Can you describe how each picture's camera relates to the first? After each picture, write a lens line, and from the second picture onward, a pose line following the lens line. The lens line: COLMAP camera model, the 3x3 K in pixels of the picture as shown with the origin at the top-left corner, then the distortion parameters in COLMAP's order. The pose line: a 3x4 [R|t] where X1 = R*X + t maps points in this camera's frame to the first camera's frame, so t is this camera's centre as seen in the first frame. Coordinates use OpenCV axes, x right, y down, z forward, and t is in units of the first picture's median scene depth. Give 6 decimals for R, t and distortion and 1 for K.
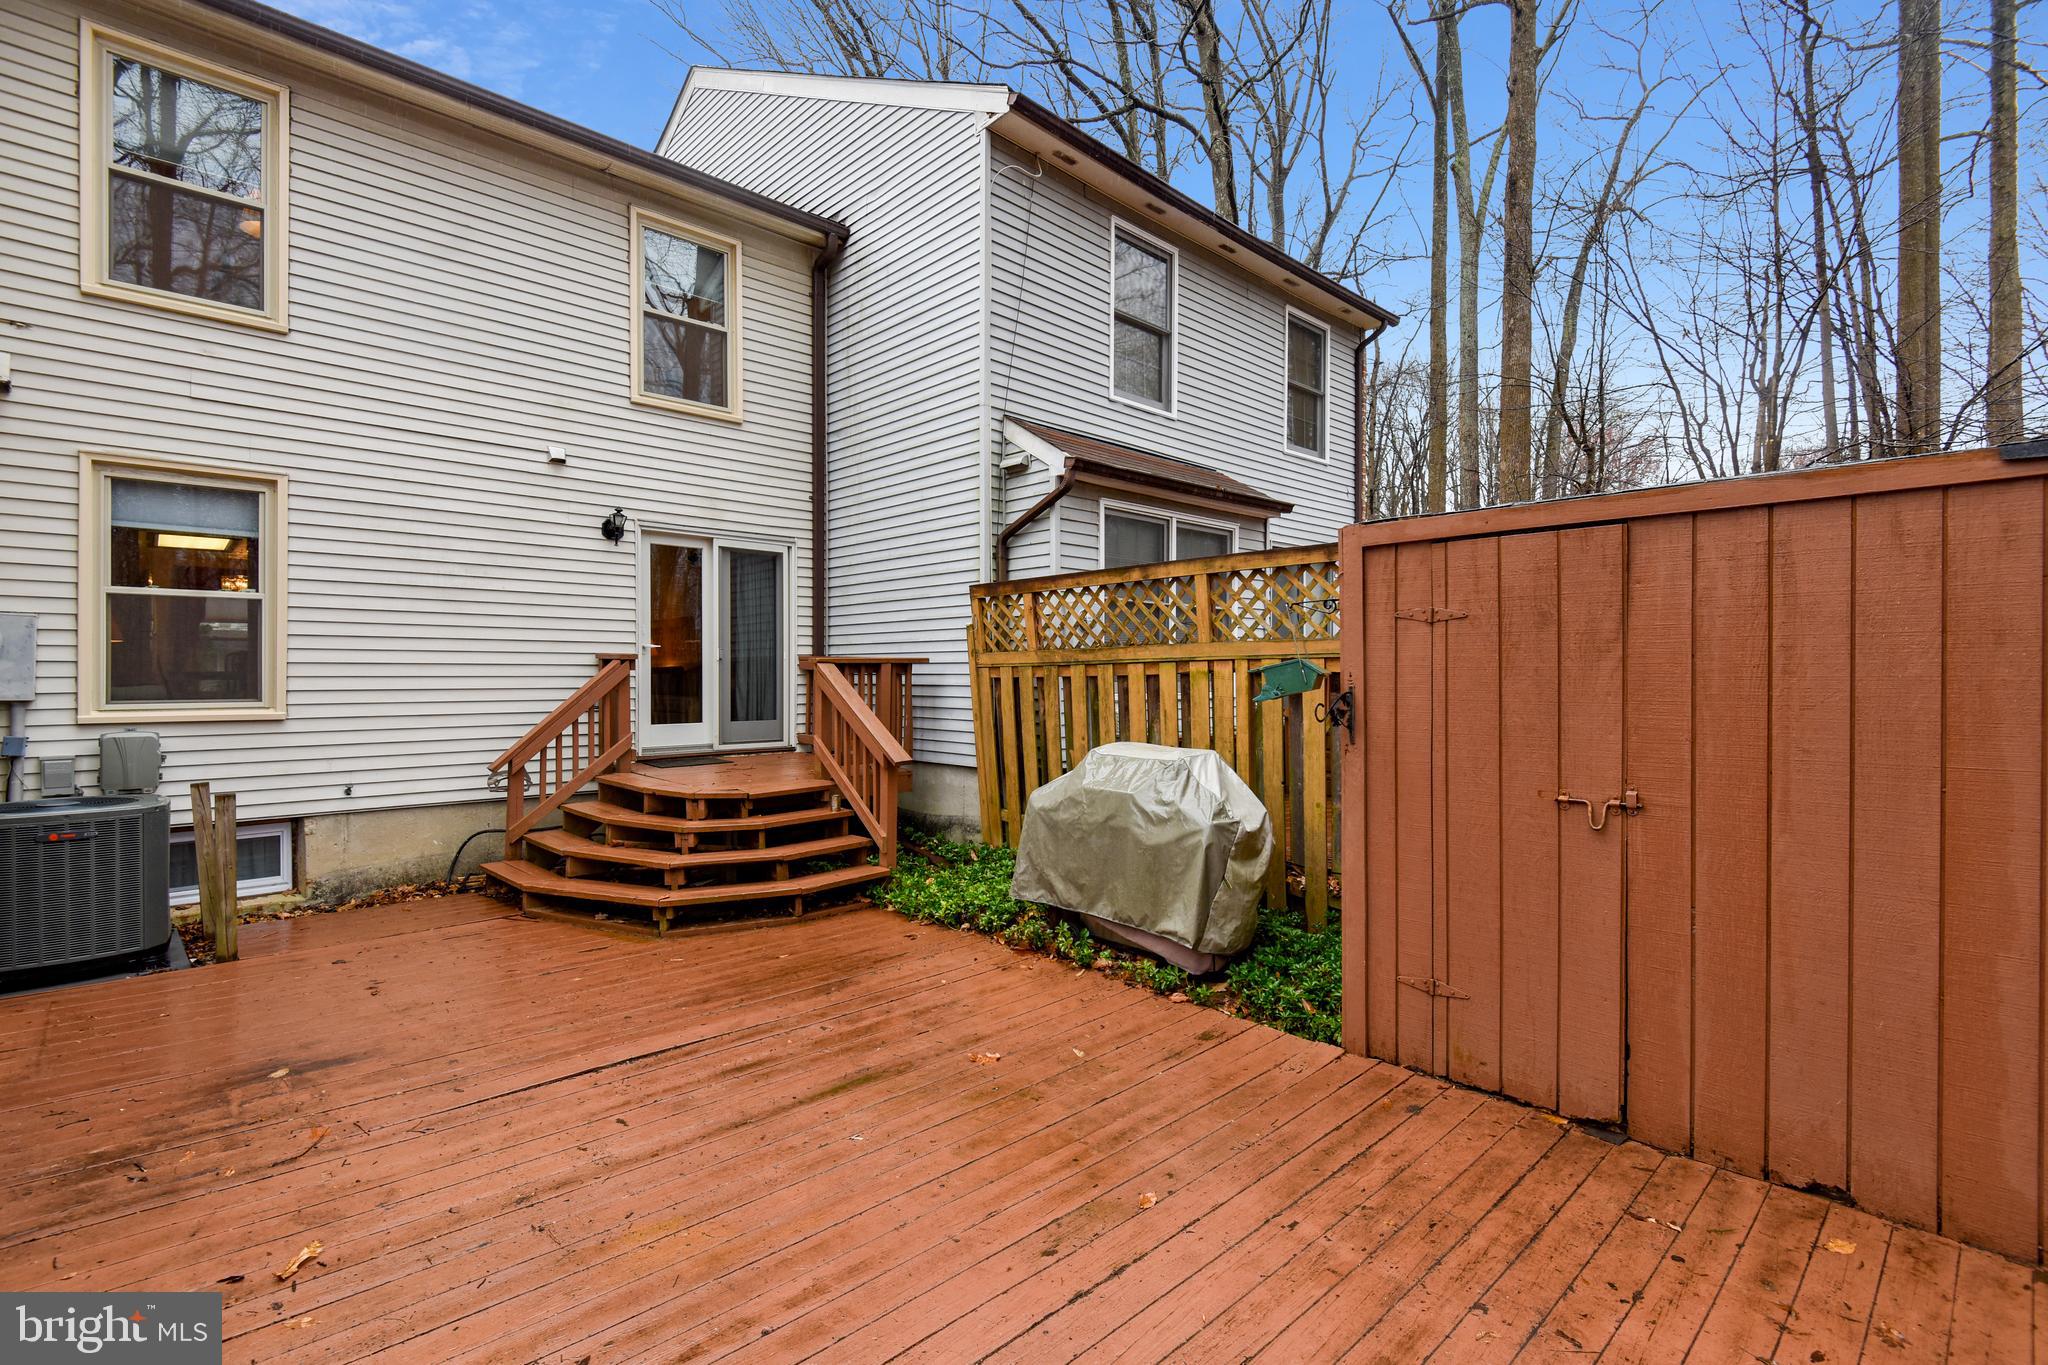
lens RADIAL K [[950.0, 0, 1045.7], [0, 950.0, 663.3], [0, 0, 1]] dist [0.036428, -0.027158]
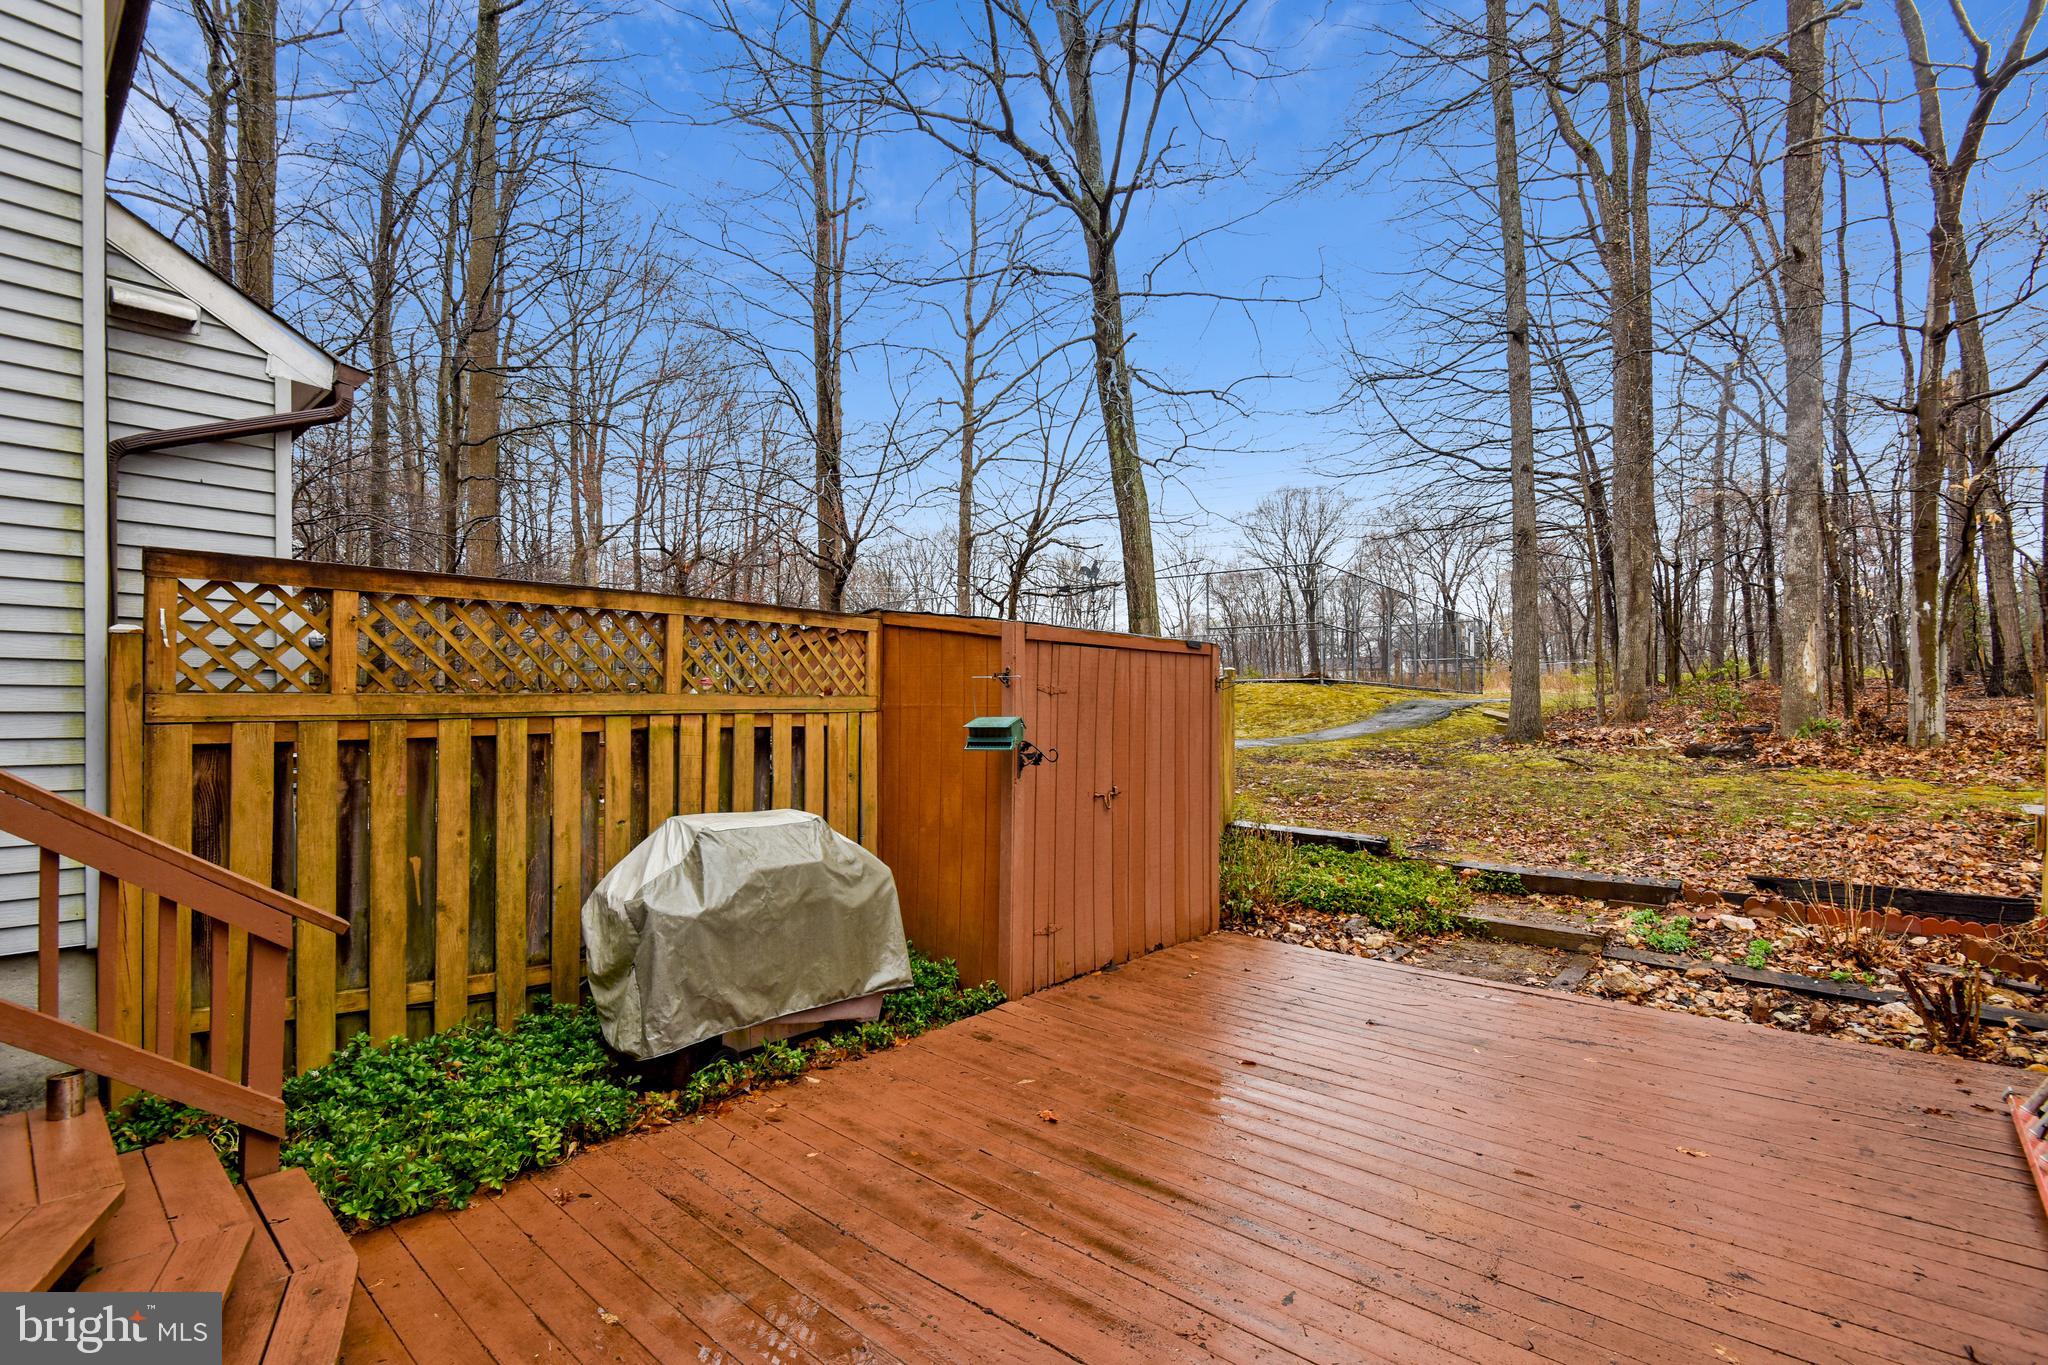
lens RADIAL K [[927.1, 0, 1023.8], [0, 927.1, 713.8], [0, 0, 1]] dist [-0.000583, -0.000655]
pose [[-0.084615, -0.001277, 0.996413, -0.614568], [-0.010667, 0.999943, 0.000375, -0.006348], [-0.996357, -0.010597, -0.084624, 0.664172]]
